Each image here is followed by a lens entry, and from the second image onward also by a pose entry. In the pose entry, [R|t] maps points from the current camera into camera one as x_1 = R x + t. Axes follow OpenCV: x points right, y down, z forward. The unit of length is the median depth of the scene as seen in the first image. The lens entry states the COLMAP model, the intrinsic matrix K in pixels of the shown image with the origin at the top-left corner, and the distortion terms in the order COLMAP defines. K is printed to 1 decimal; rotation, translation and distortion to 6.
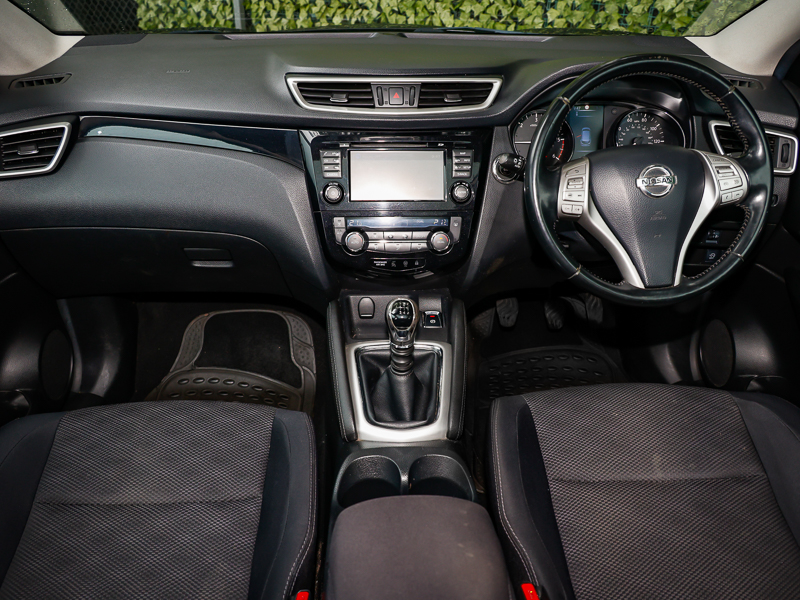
lens RADIAL K [[627.8, 0, 397.8], [0, 627.8, 298.5], [0, 0, 1]] dist [0.022565, -0.006489]
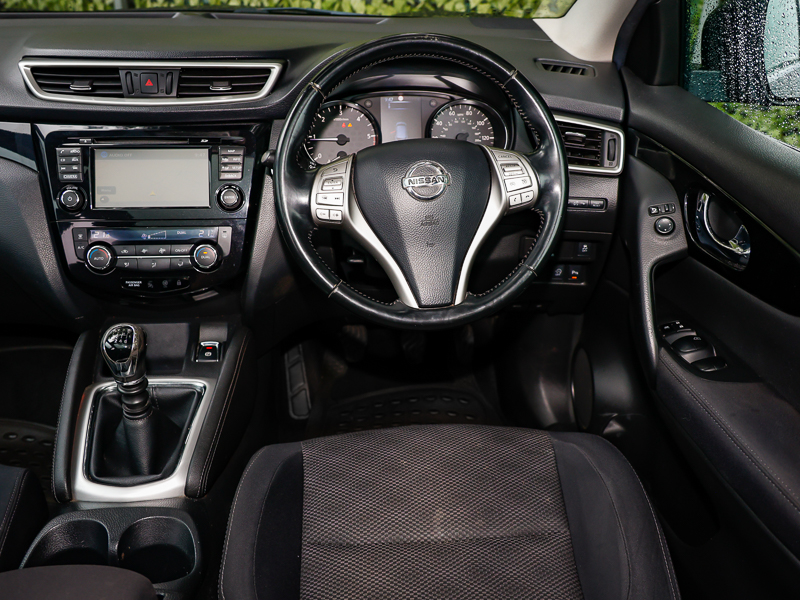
lens RADIAL K [[752.8, 0, 397.9], [0, 752.8, 299.8], [0, 0, 1]] dist [0.026621, 0.012920]
pose [[0.999408, -0.011729, 0.032340, 0.290797], [0.013335, 0.998664, -0.049921, 0.019589], [-0.031712, 0.050323, 0.998229, 0.001663]]
